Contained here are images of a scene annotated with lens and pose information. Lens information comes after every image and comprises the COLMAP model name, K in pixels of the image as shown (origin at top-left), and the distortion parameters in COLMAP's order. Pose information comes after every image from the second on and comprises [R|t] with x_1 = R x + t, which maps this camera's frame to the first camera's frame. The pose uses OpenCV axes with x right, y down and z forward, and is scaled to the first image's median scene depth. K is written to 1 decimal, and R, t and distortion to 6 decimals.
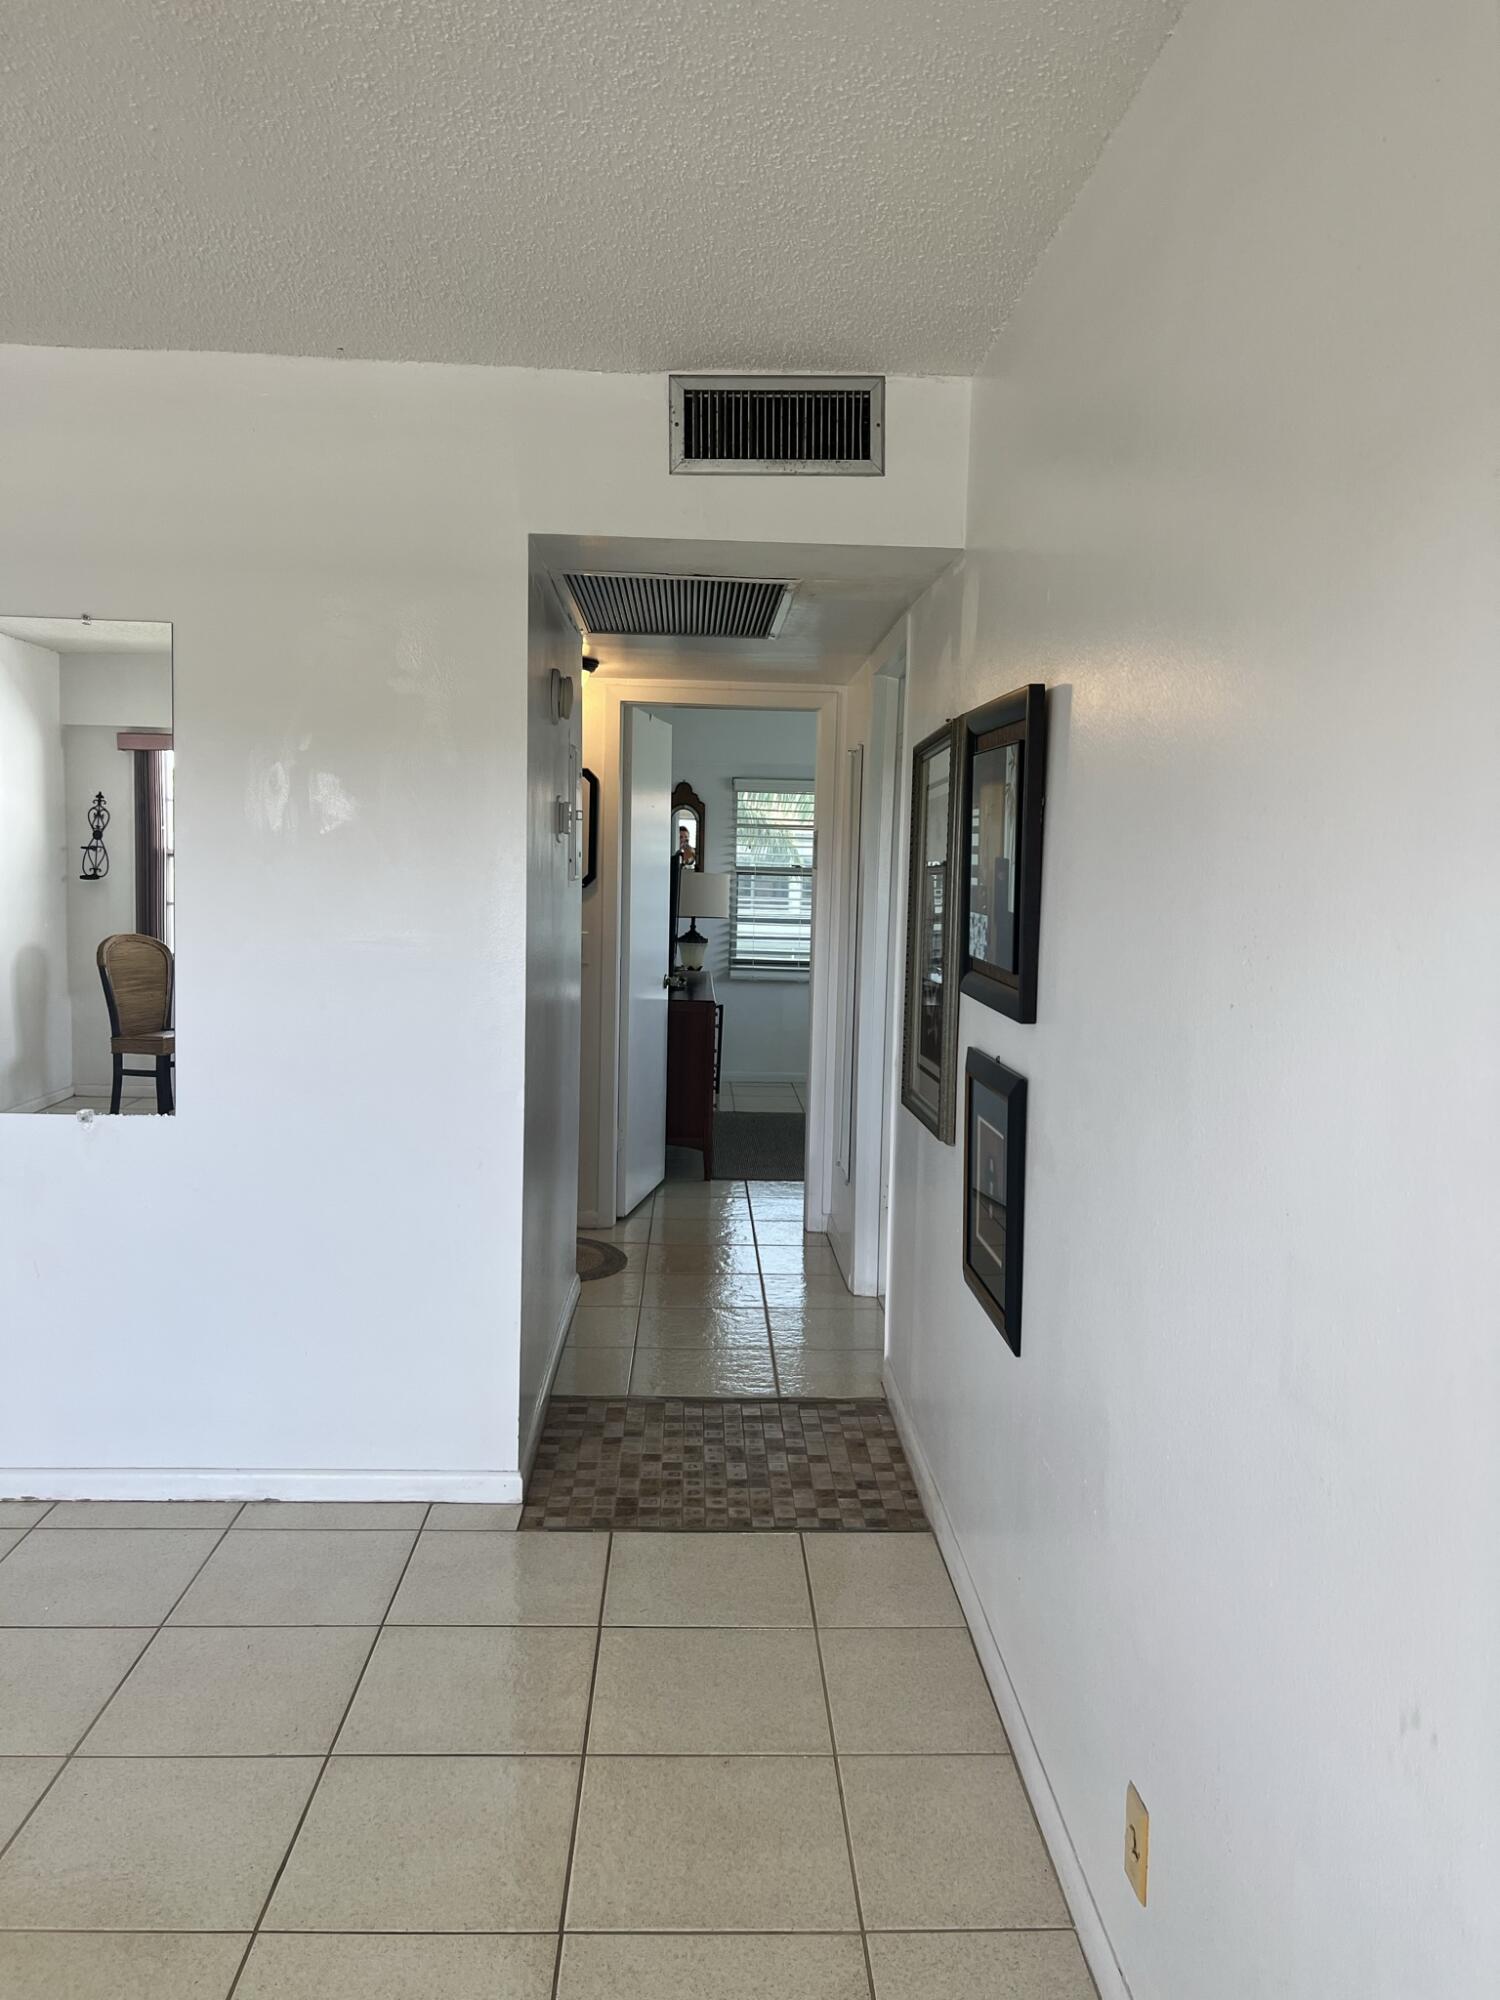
lens RADIAL K [[1516.8, 0, 740.3], [0, 1516.8, 995.8], [0, 0, 1]] dist [0.009084, -0.000978]
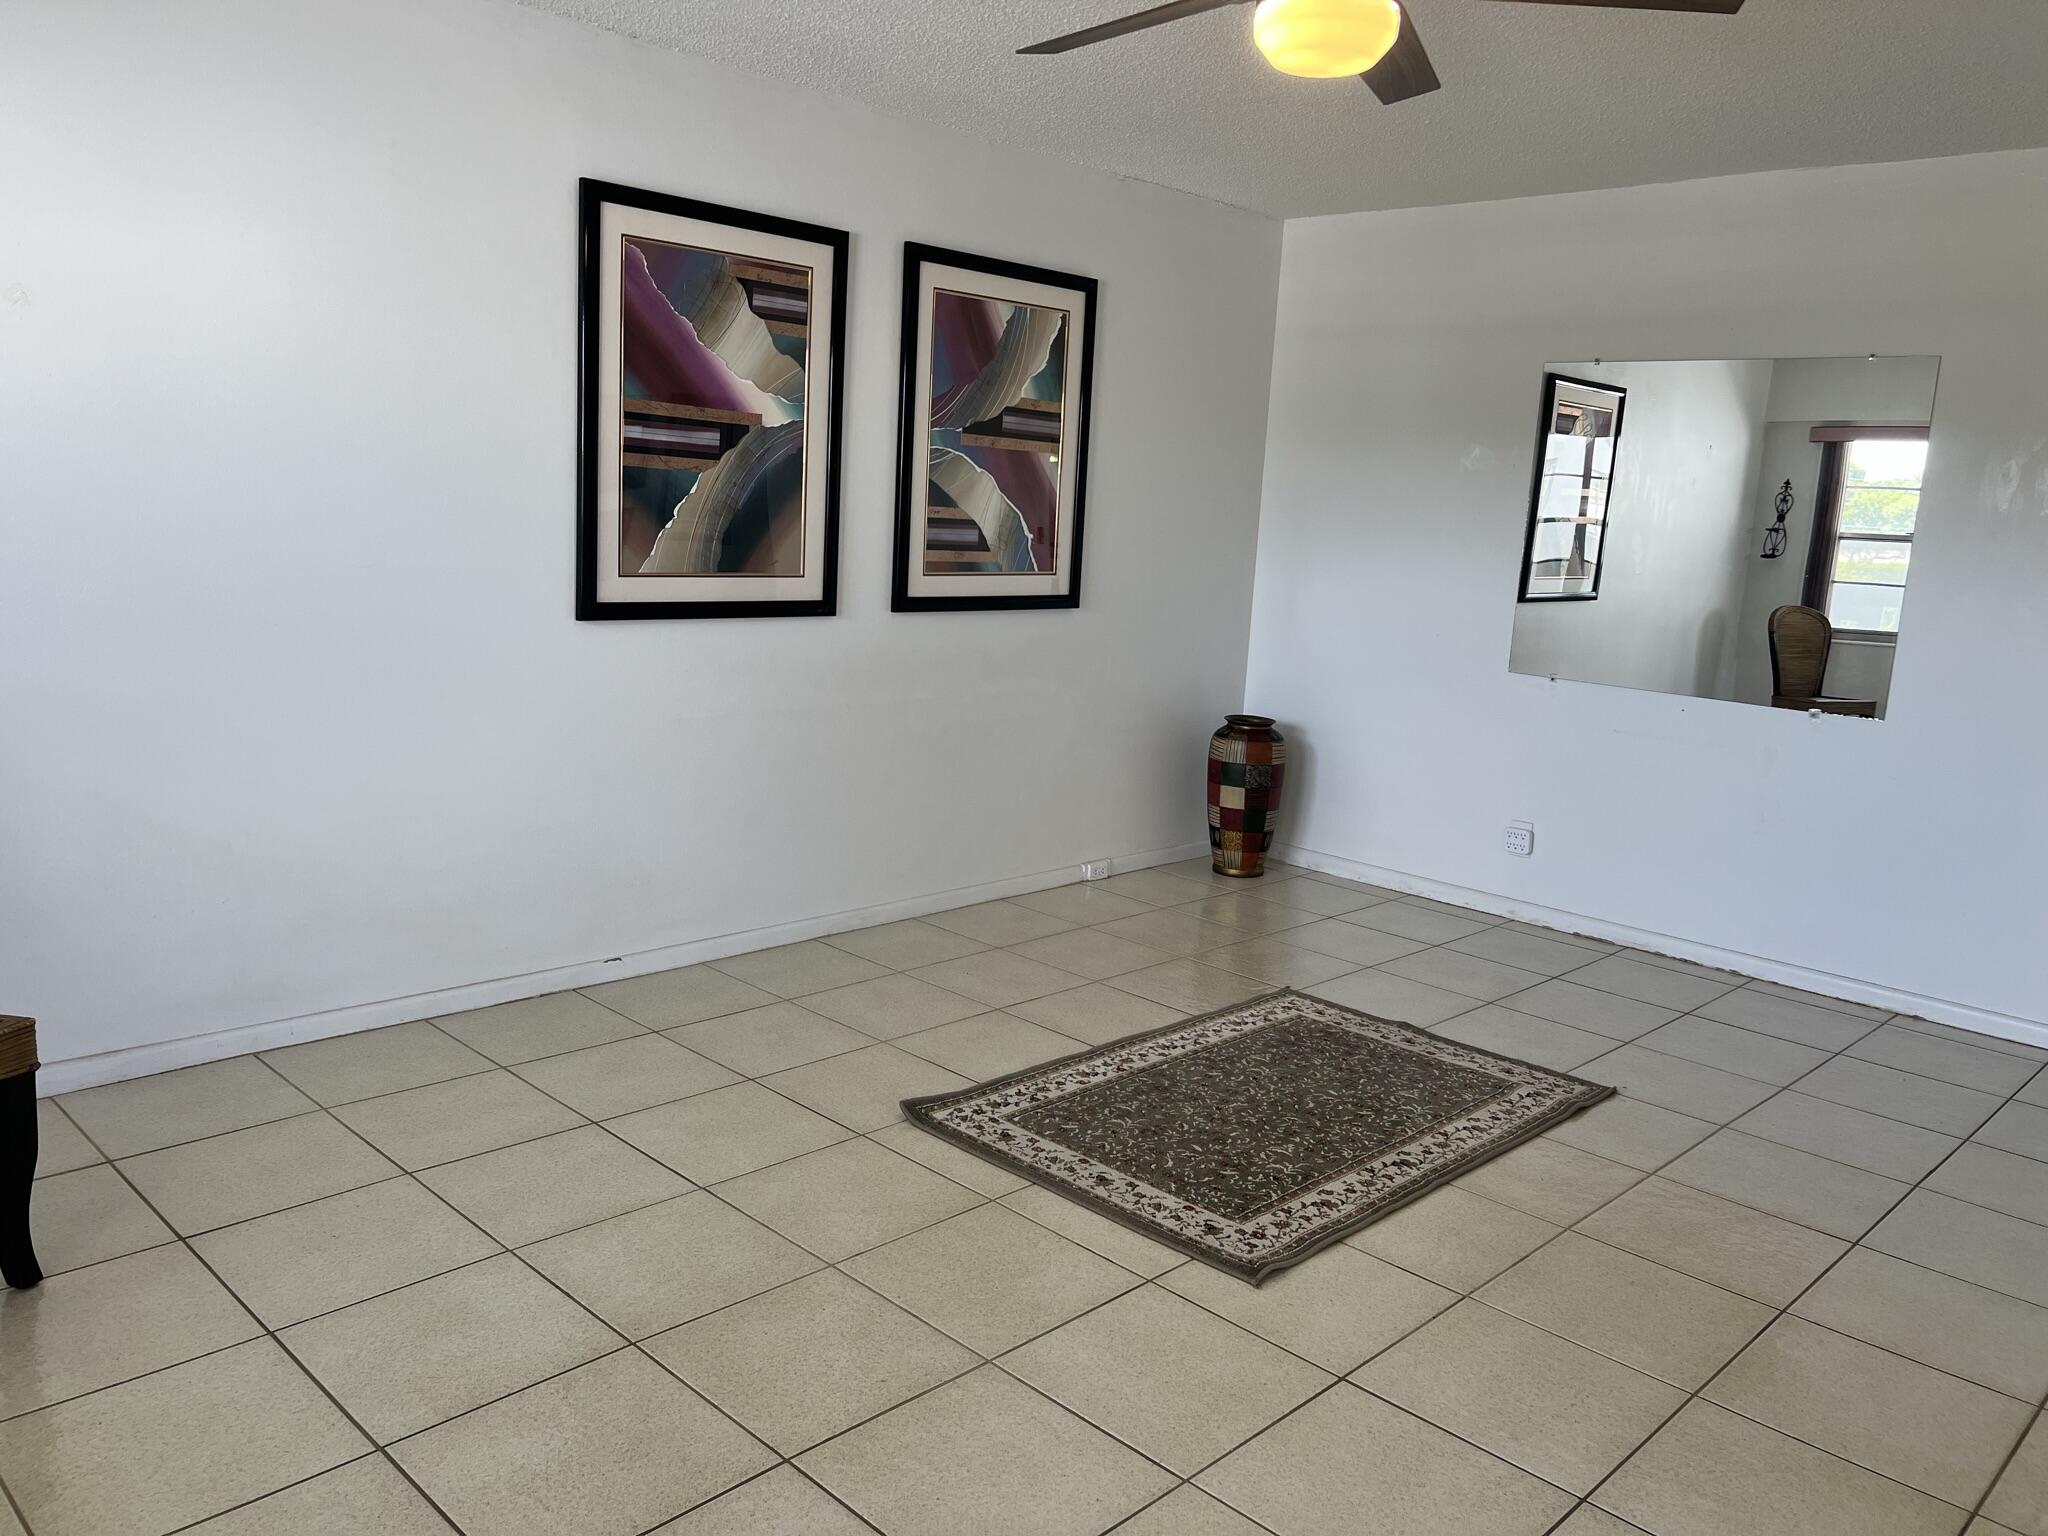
lens RADIAL K [[1553.2, 0, 1014.8], [0, 1553.2, 746.9], [0, 0, 1]] dist [0.009084, -0.000978]
pose [[0.684288, 0.129471, -0.717626, 0.041735], [-0.102434, 0.991421, 0.081192, 0.028427], [0.721981, 0.017951, 0.691680, -0.220168]]
